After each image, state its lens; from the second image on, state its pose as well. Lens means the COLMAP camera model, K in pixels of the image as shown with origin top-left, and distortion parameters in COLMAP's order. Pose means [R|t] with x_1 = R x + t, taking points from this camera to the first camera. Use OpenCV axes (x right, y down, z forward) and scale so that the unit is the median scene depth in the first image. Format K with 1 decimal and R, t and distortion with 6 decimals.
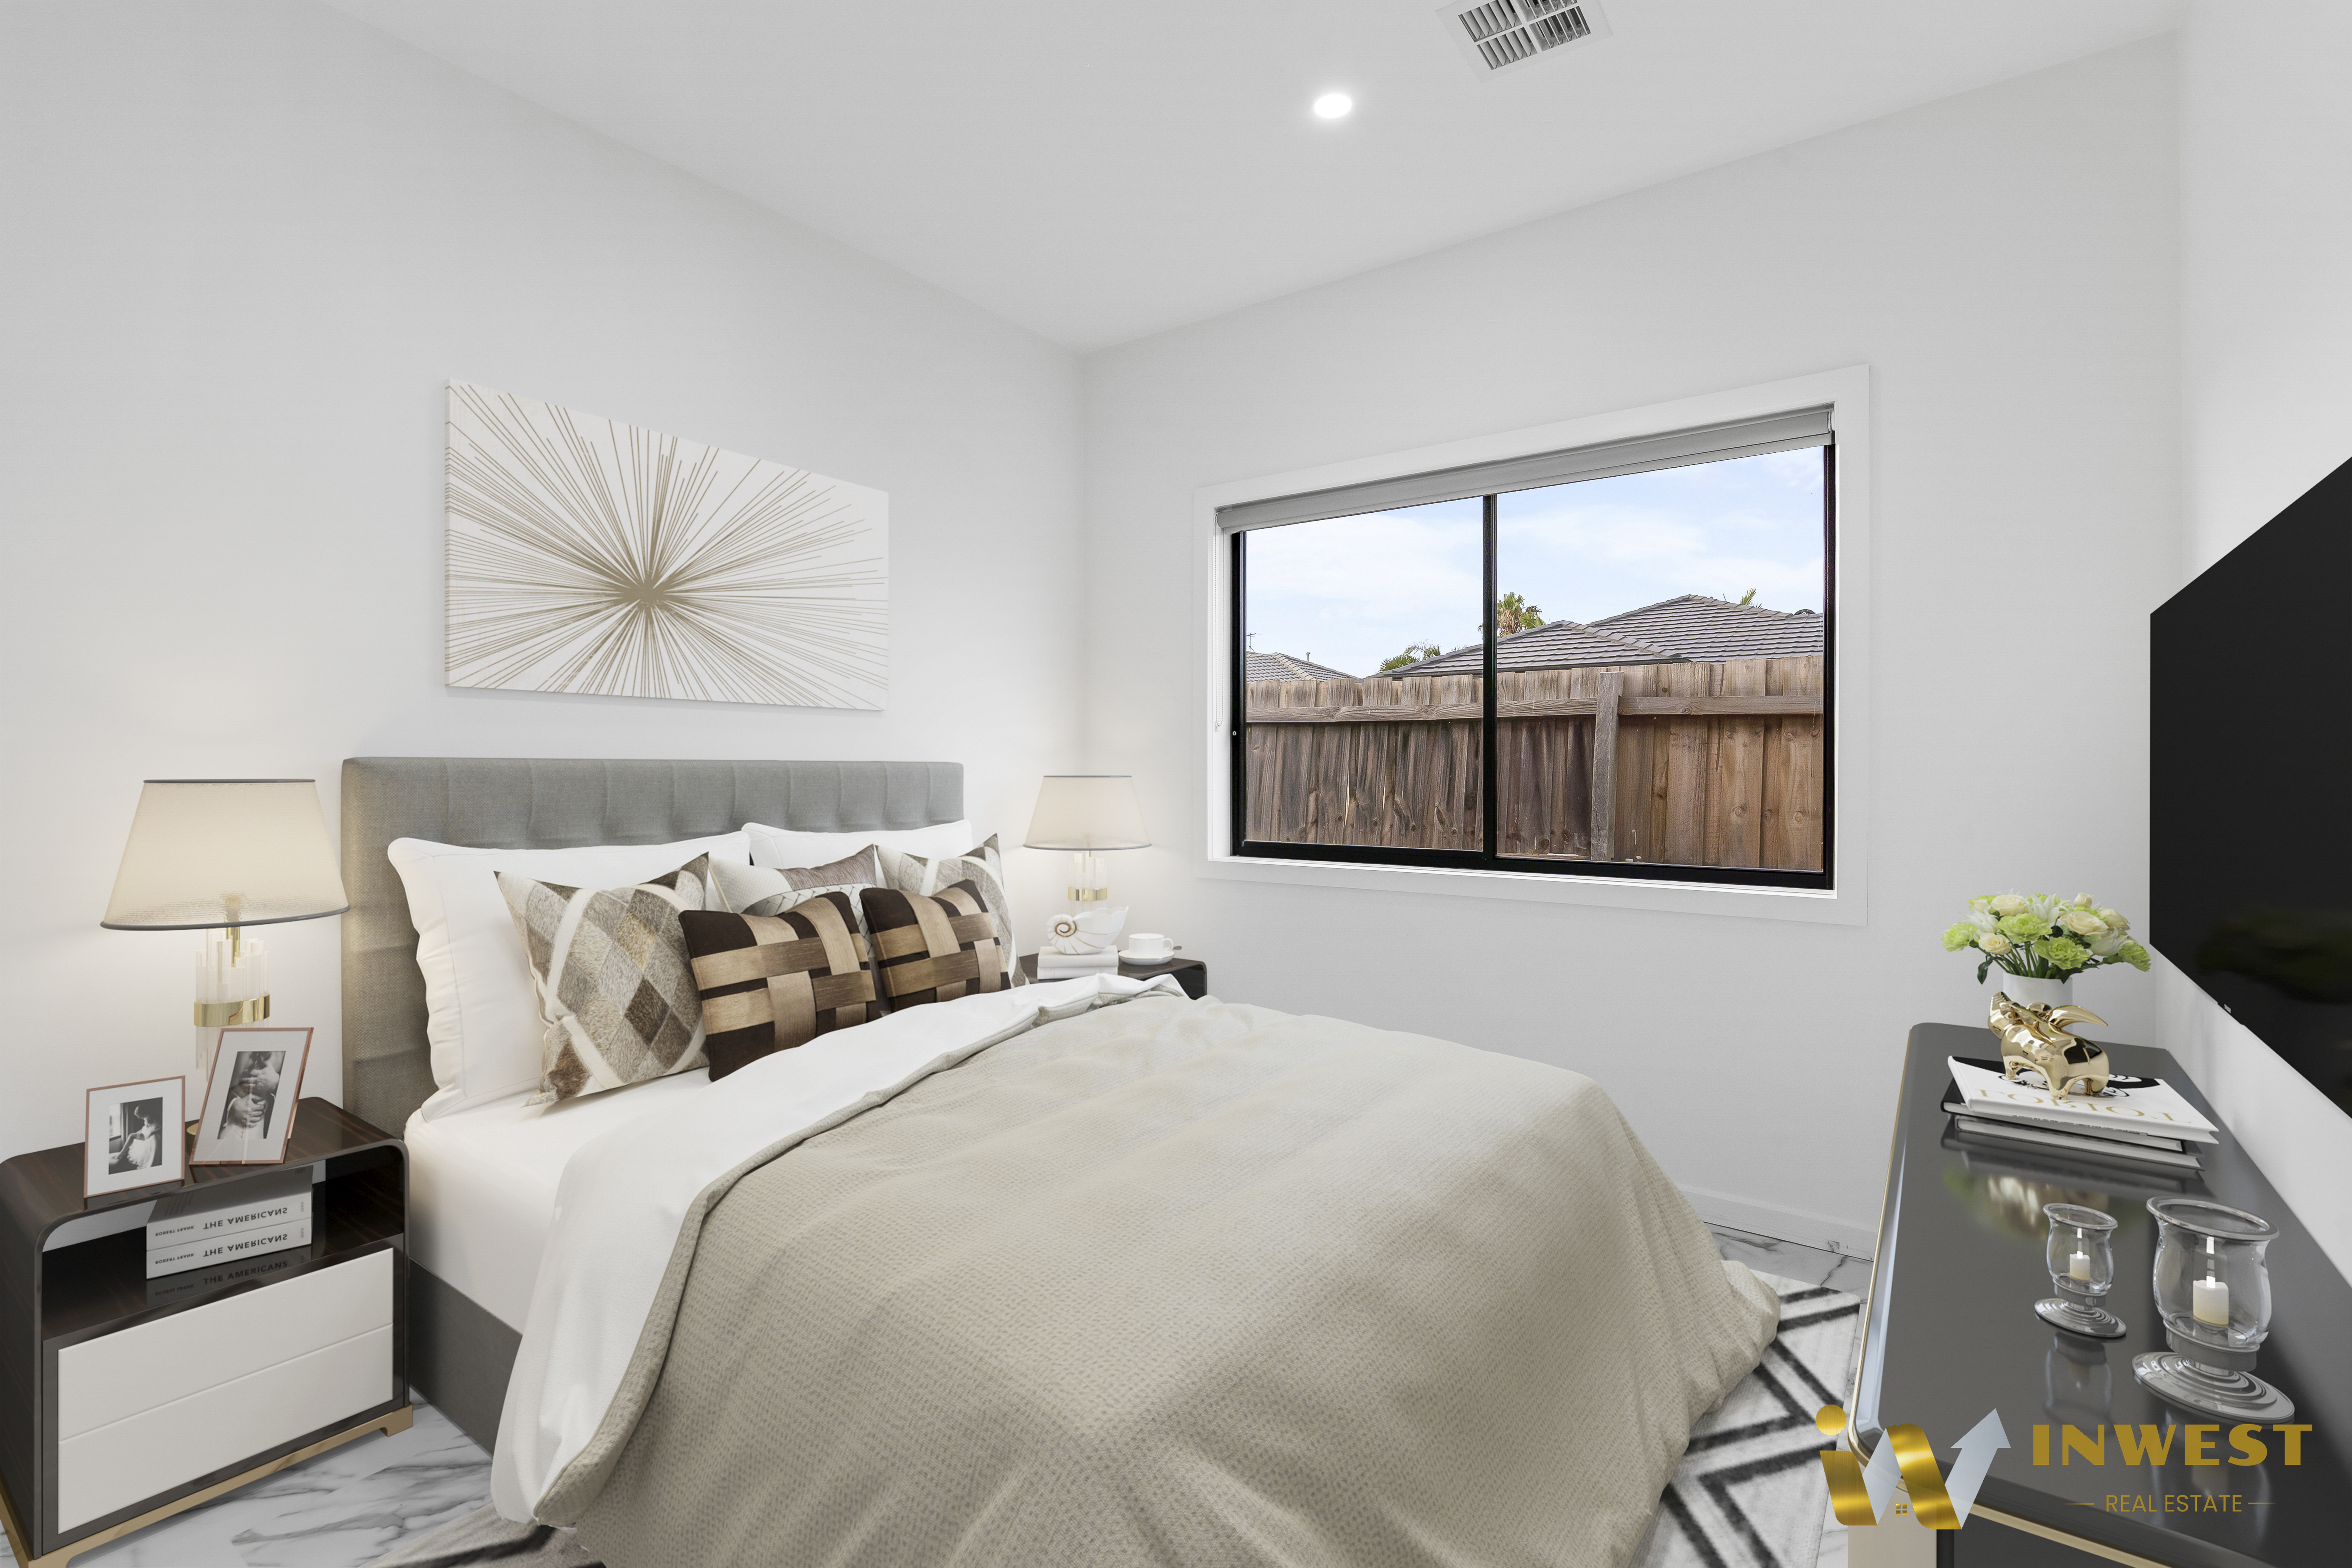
lens RADIAL K [[1067.9, 0, 1165.2], [0, 1067.9, 786.2], [0, 0, 1]] dist [-0.002802, 0.000080]
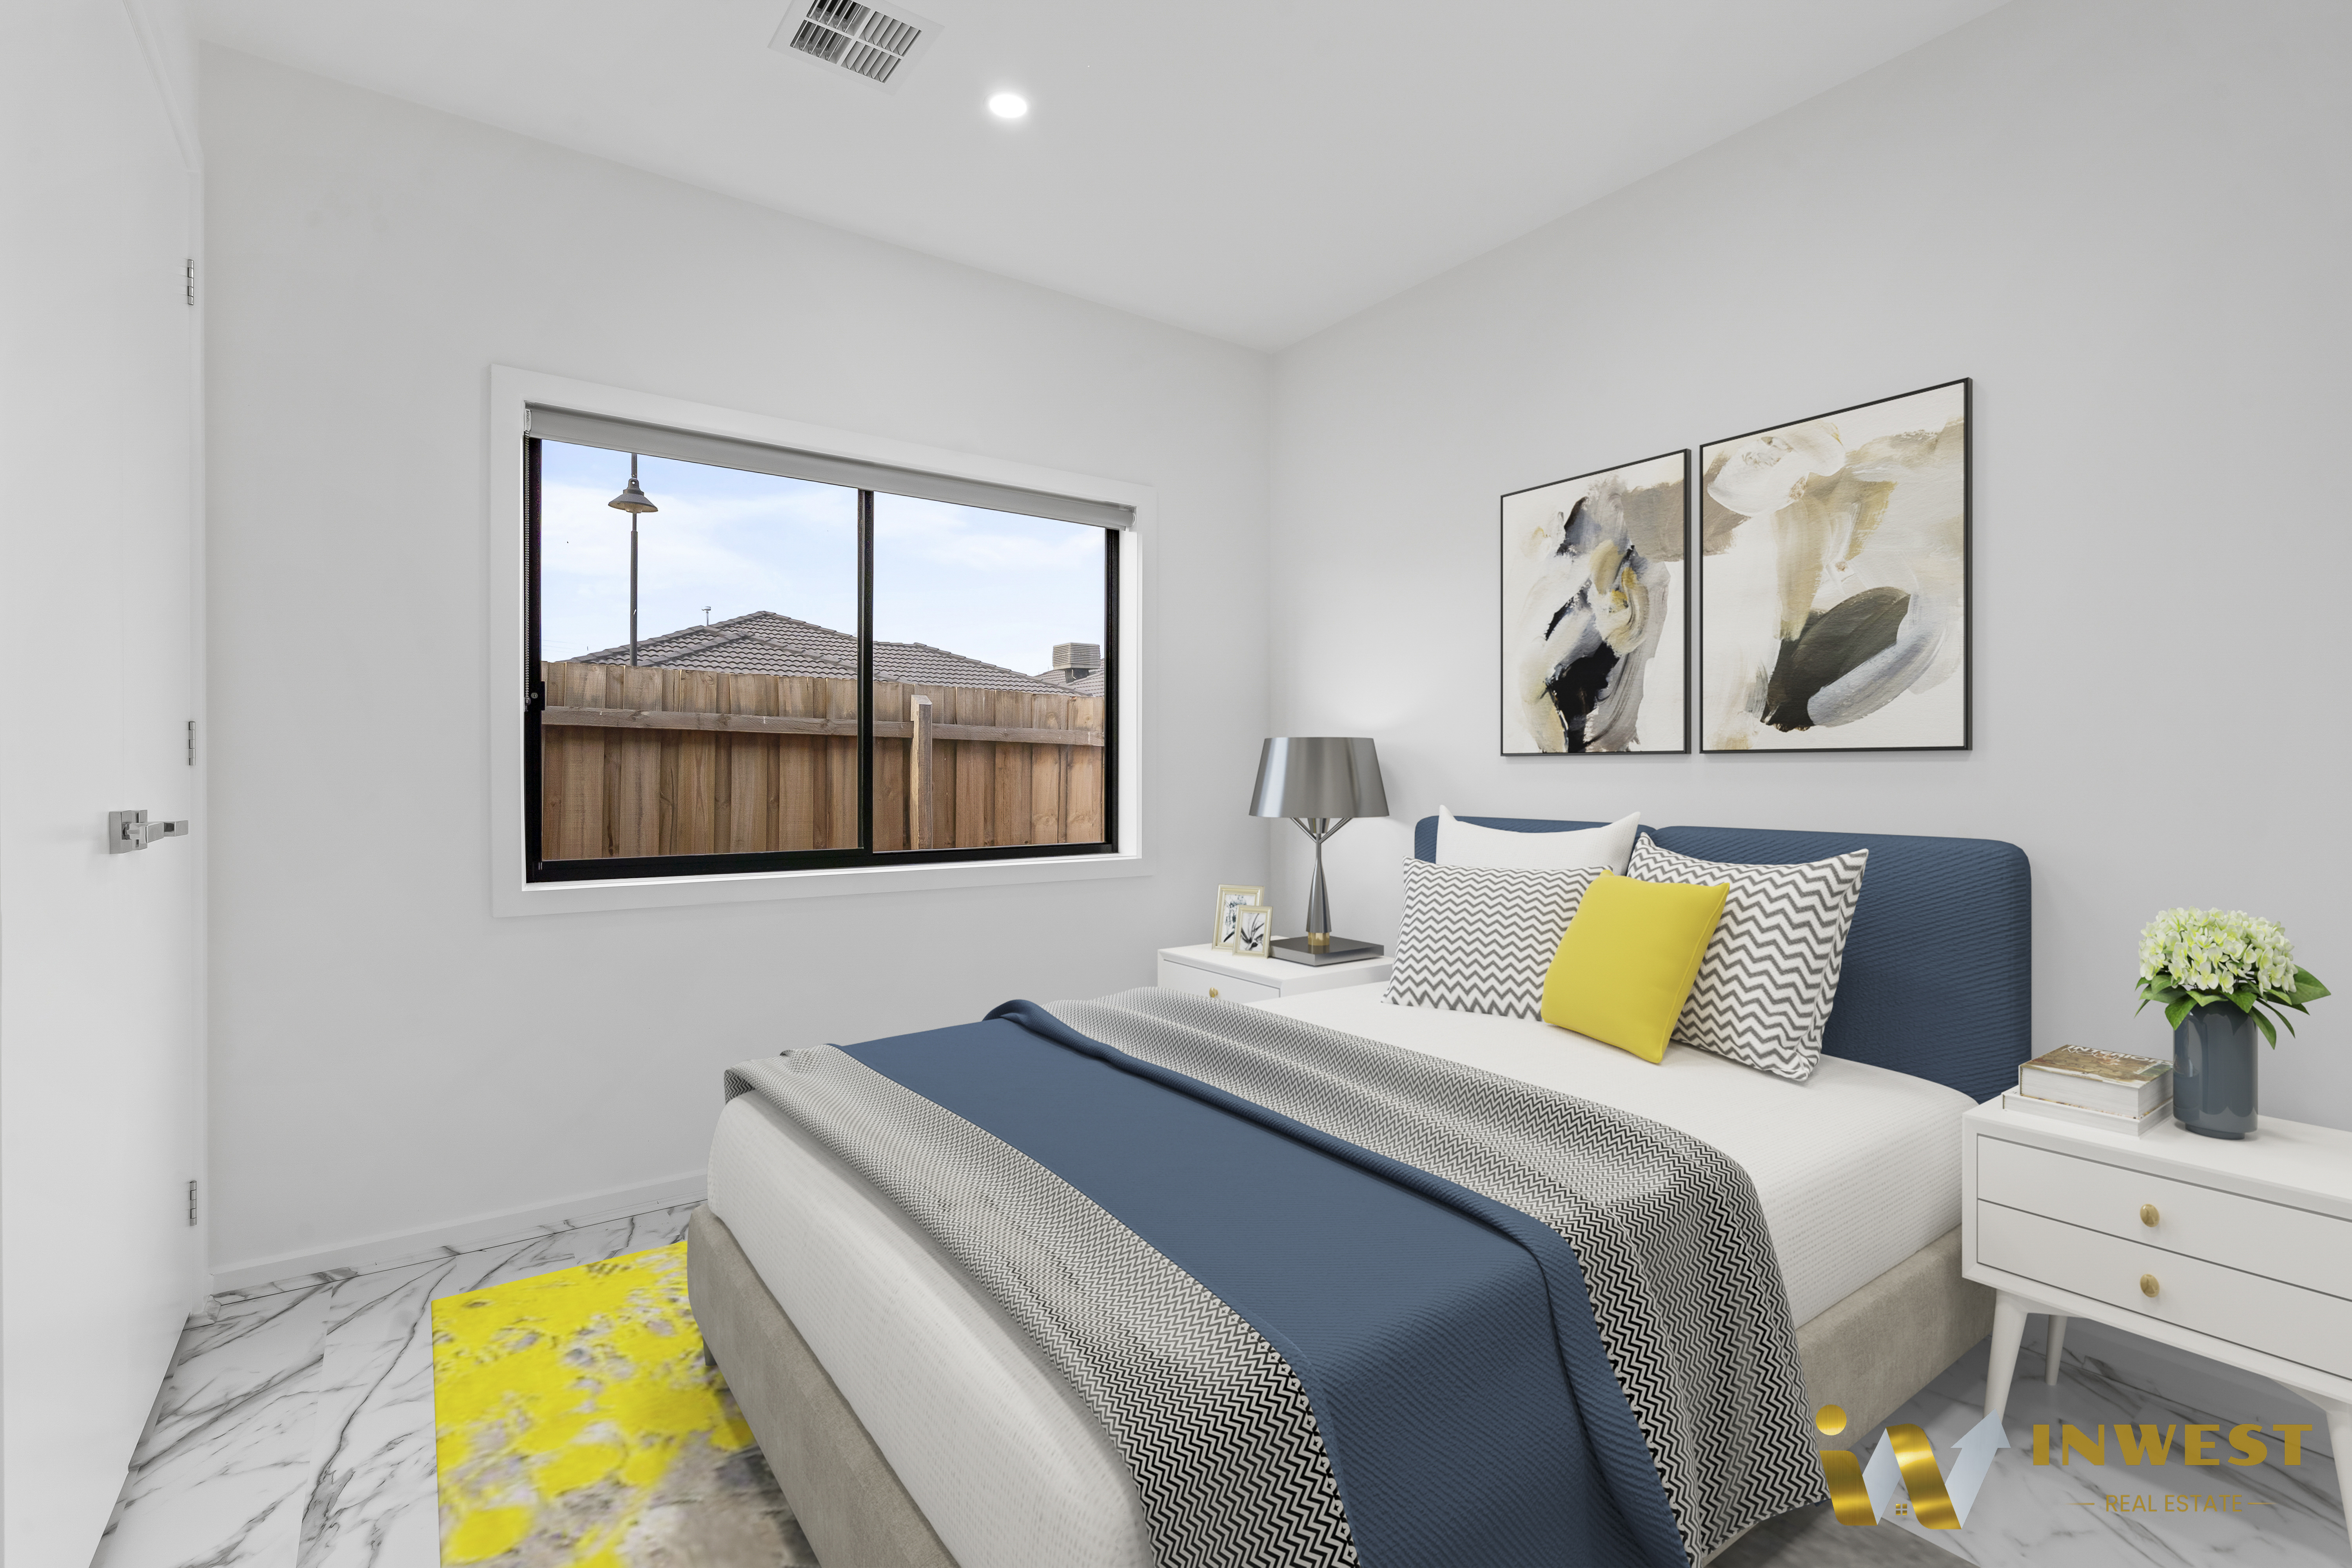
lens RADIAL K [[1067.9, 0, 1165.2], [0, 1067.9, 786.2], [0, 0, 1]] dist [-0.002802, 0.000080]
pose [[0.319293, 0.001961, 0.947654, -0.537156], [0.024697, 0.999641, -0.010389, 0.021069], [-0.947334, 0.026721, 0.319130, 0.421131]]
